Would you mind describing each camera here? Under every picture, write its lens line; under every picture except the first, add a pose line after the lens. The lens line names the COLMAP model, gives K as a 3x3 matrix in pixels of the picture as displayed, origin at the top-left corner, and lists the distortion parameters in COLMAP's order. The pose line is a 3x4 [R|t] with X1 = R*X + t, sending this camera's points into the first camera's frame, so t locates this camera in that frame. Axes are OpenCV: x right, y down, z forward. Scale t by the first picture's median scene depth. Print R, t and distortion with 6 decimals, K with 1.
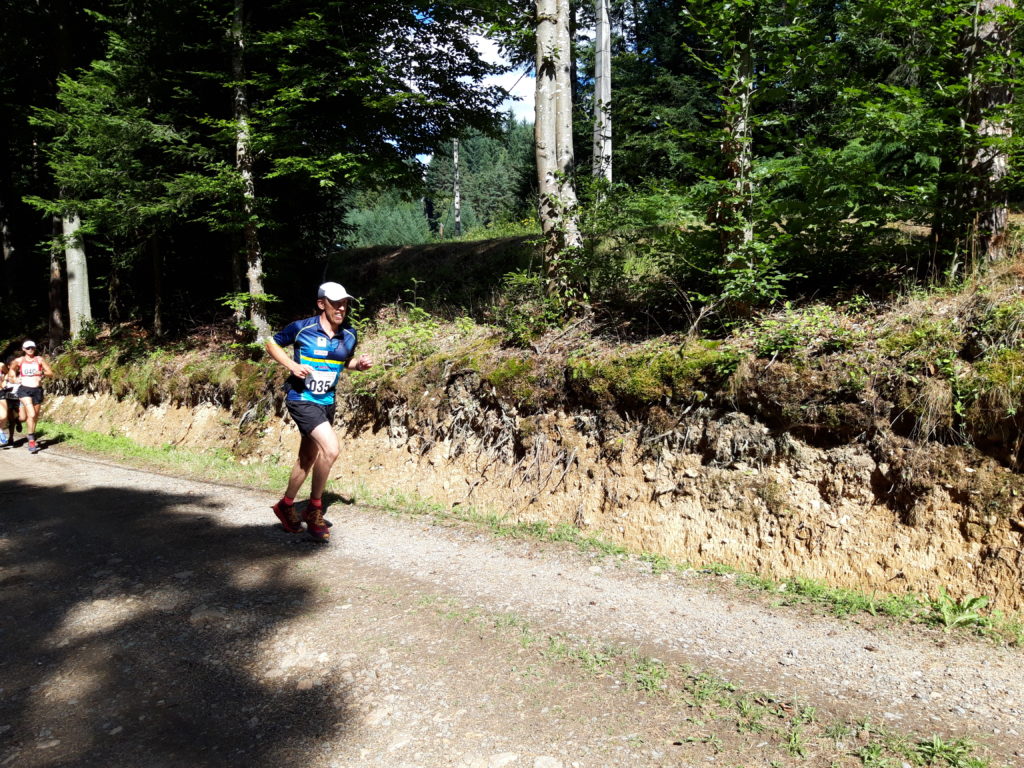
lens RADIAL K [[838.7, 0, 511.1], [0, 838.7, 384.6], [0, 0, 1]] dist [0.091154, -0.186769]
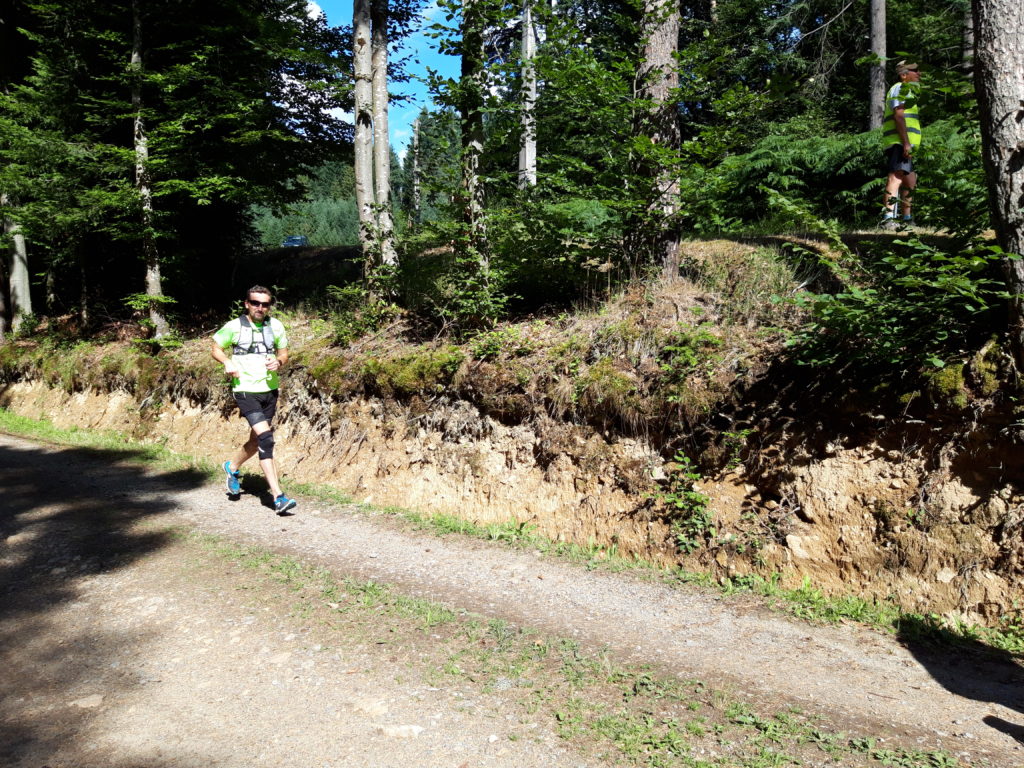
lens RADIAL K [[838.7, 0, 511.9], [0, 838.7, 399.2], [0, 0, 1]] dist [0.091154, -0.186769]
pose [[0.999731, 0.007166, 0.022044, 0.243117], [-0.007793, 0.999564, 0.028496, -0.005900], [-0.021830, -0.028660, 0.999351, -0.246508]]
